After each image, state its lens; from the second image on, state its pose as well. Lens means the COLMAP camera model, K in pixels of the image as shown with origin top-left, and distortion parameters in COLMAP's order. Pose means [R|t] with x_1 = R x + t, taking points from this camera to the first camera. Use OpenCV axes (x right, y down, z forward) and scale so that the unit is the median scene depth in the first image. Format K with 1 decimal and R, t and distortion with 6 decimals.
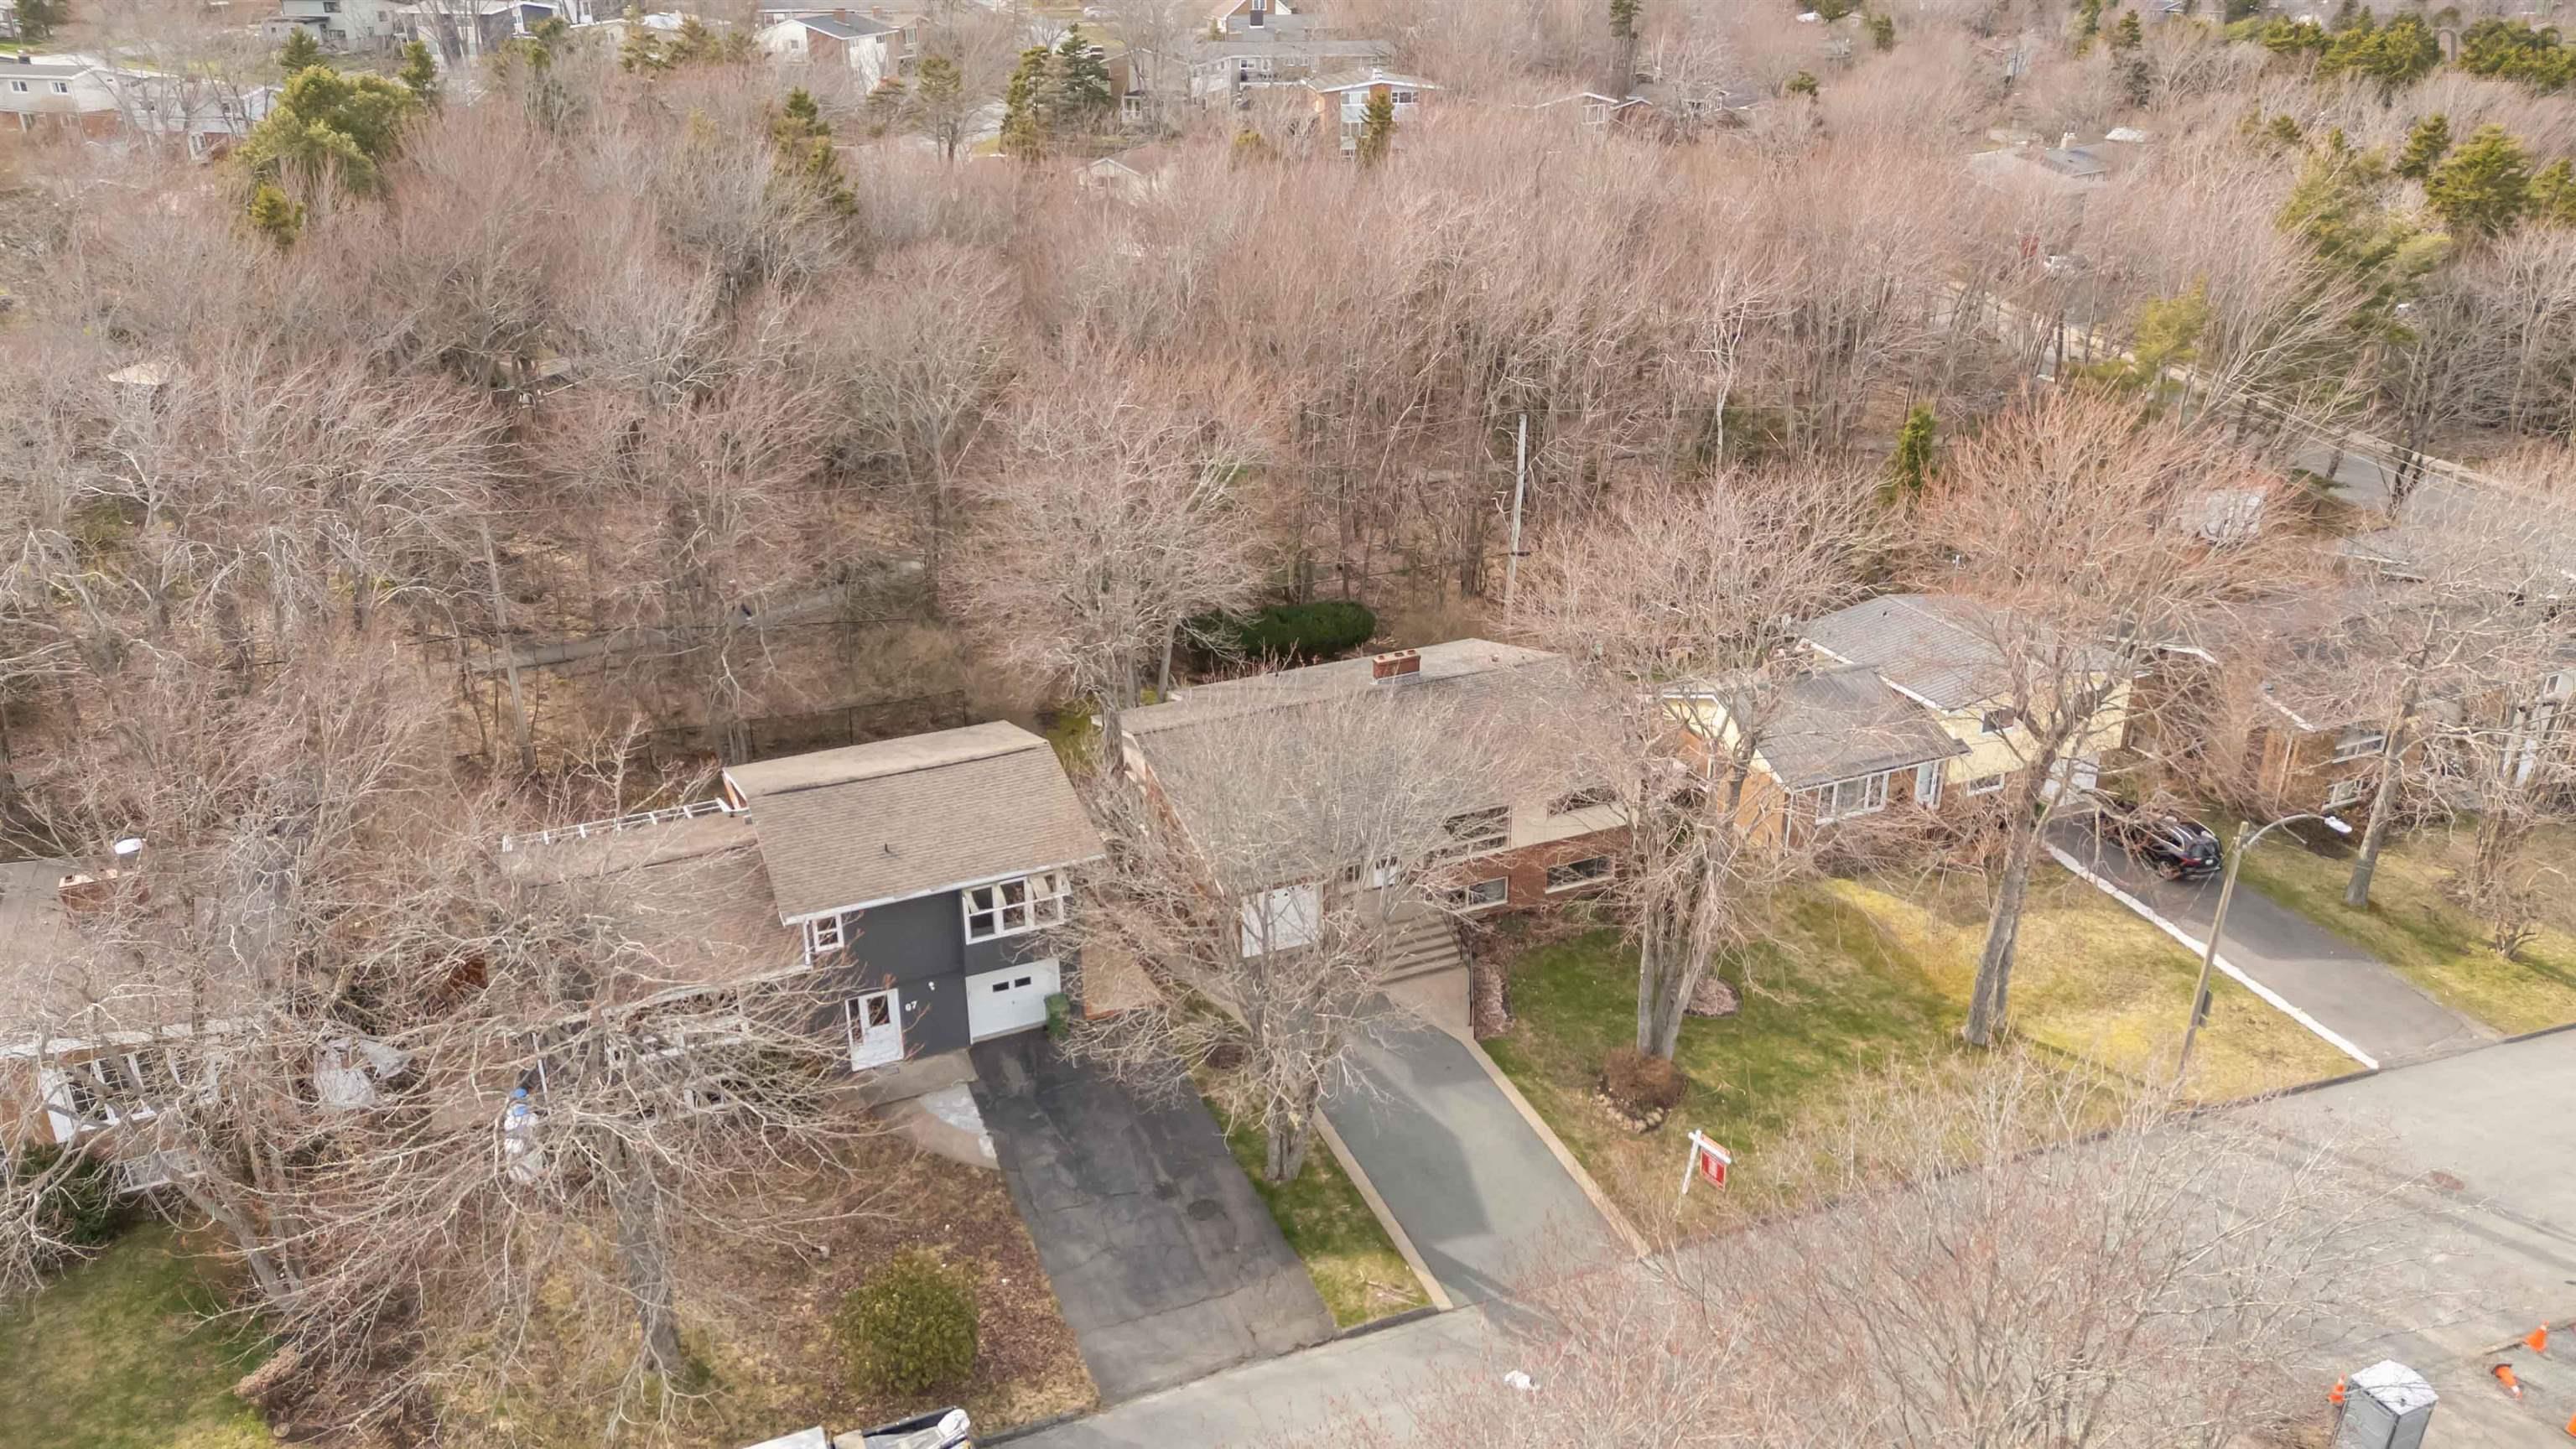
lens RADIAL K [[1873.7, 0, 1287.7], [0, 1873.7, 729.1], [0, 0, 1]] dist [0.096515, -0.094391]
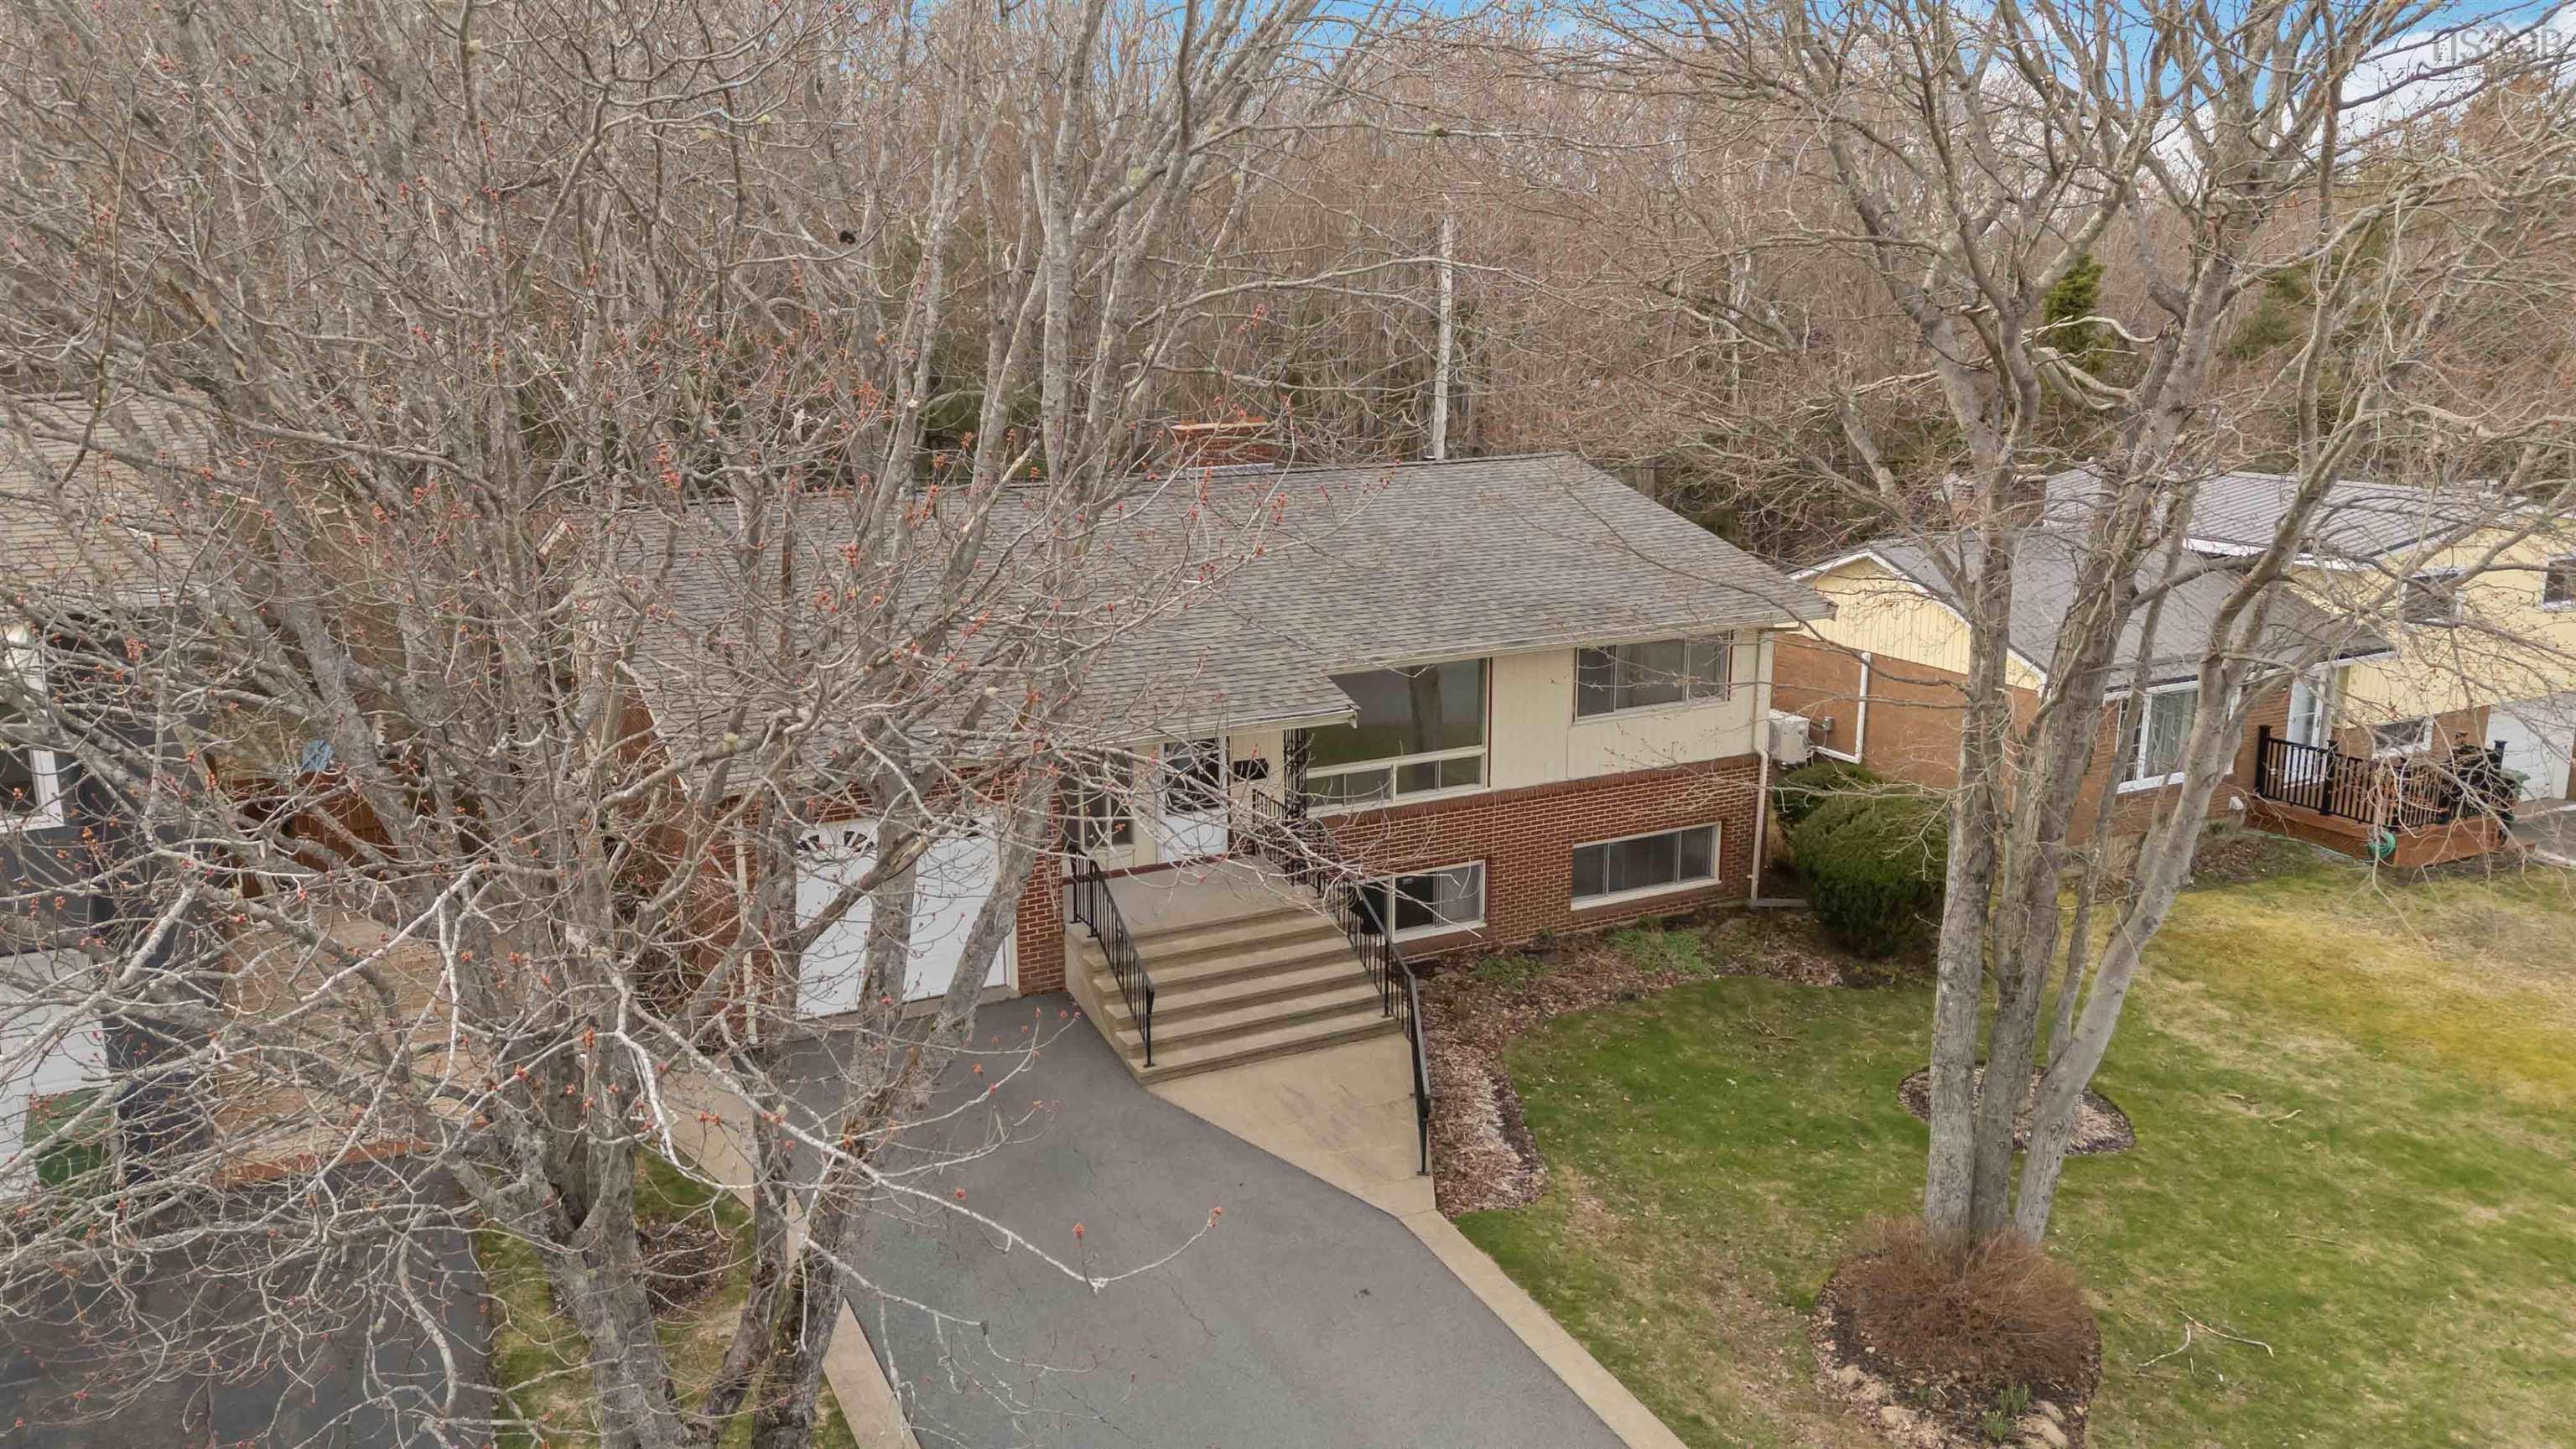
lens RADIAL K [[1873.7, 0, 1287.7], [0, 1873.7, 729.1], [0, 0, 1]] dist [0.096515, -0.094391]
pose [[0.997828, -0.013260, 0.064531, 0.053671], [0.024752, 0.983228, -0.180691, 0.145000], [-0.061053, 0.181896, 0.981421, 0.677209]]
